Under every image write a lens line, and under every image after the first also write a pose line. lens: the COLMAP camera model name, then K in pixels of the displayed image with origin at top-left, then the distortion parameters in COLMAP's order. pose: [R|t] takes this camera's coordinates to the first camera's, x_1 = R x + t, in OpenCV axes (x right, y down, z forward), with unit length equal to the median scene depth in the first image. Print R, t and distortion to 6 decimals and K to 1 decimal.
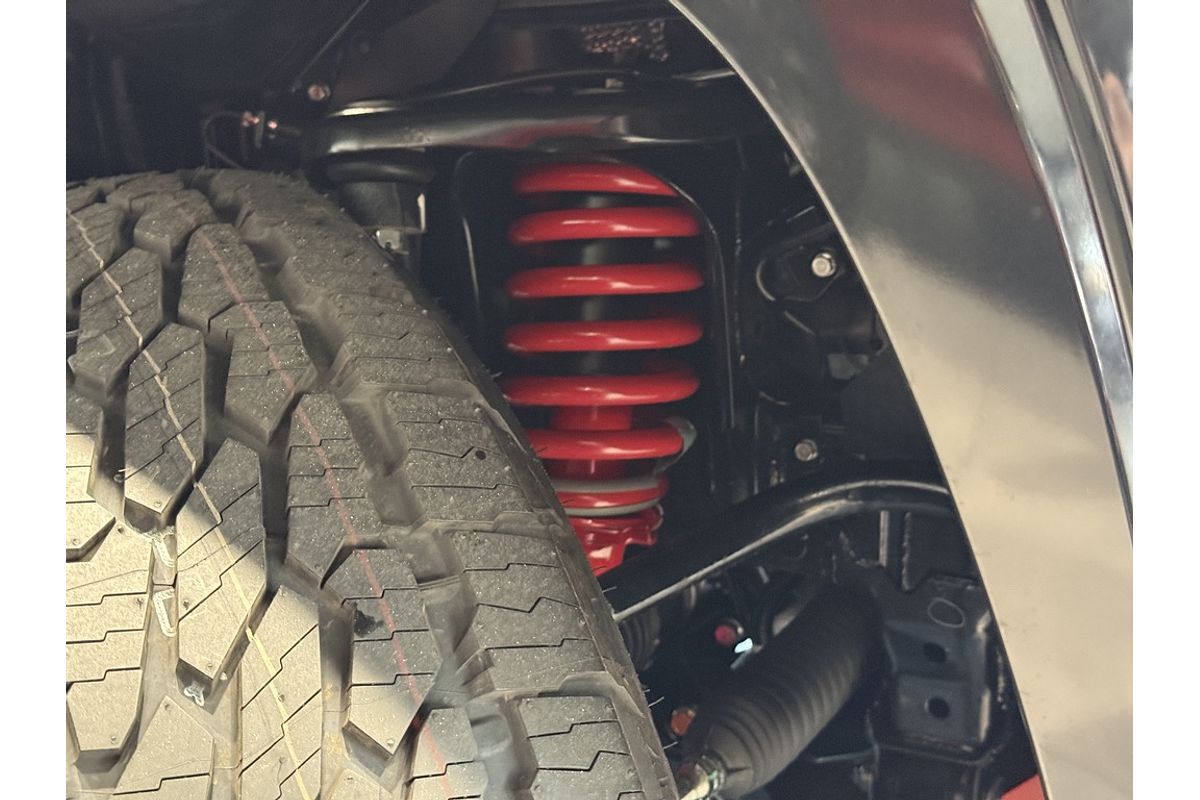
lens RADIAL K [[1552.0, 0, 598.5], [0, 1552.0, 401.5], [0, 0, 1]] dist [0.104606, -0.010187]
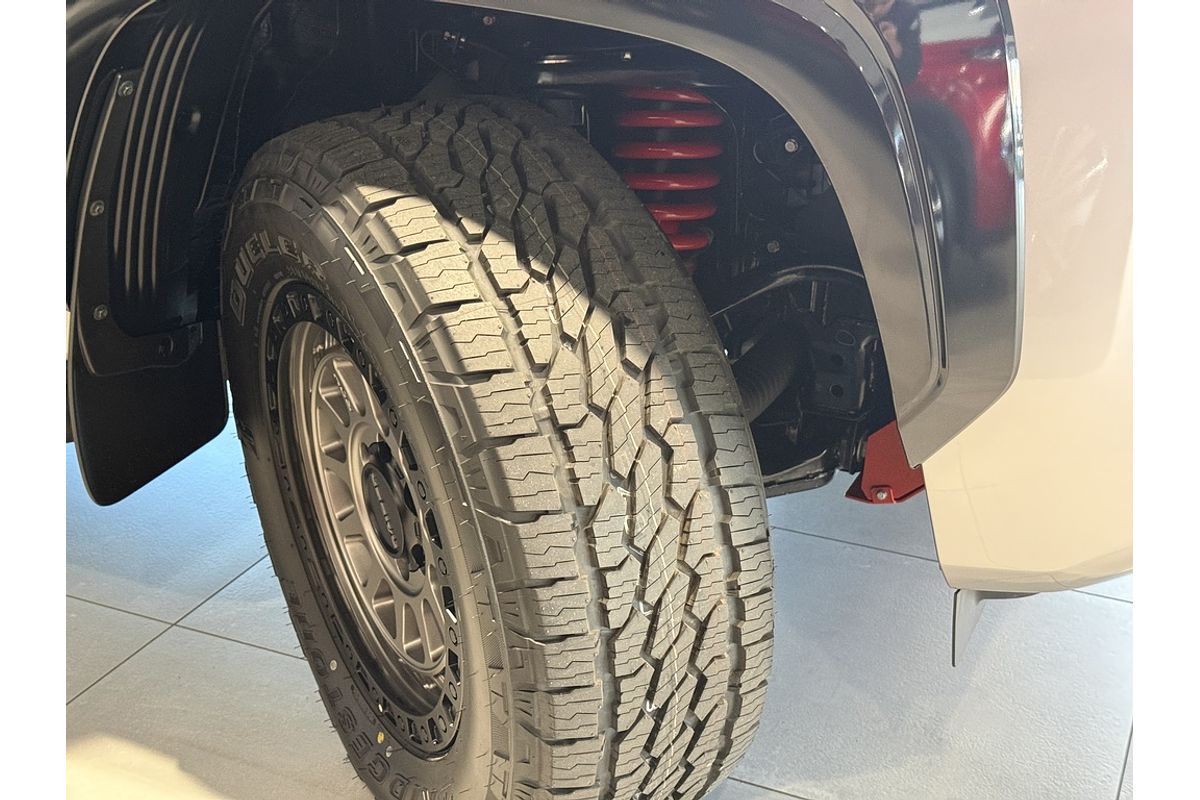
lens RADIAL K [[1552.0, 0, 598.5], [0, 1552.0, 401.5], [0, 0, 1]] dist [0.104606, -0.010187]
pose [[0.996697, 0.018137, 0.079160, -0.352058], [-0.029797, 0.988433, 0.148703, -0.090083], [-0.075547, -0.150570, 0.985709, -1.327775]]
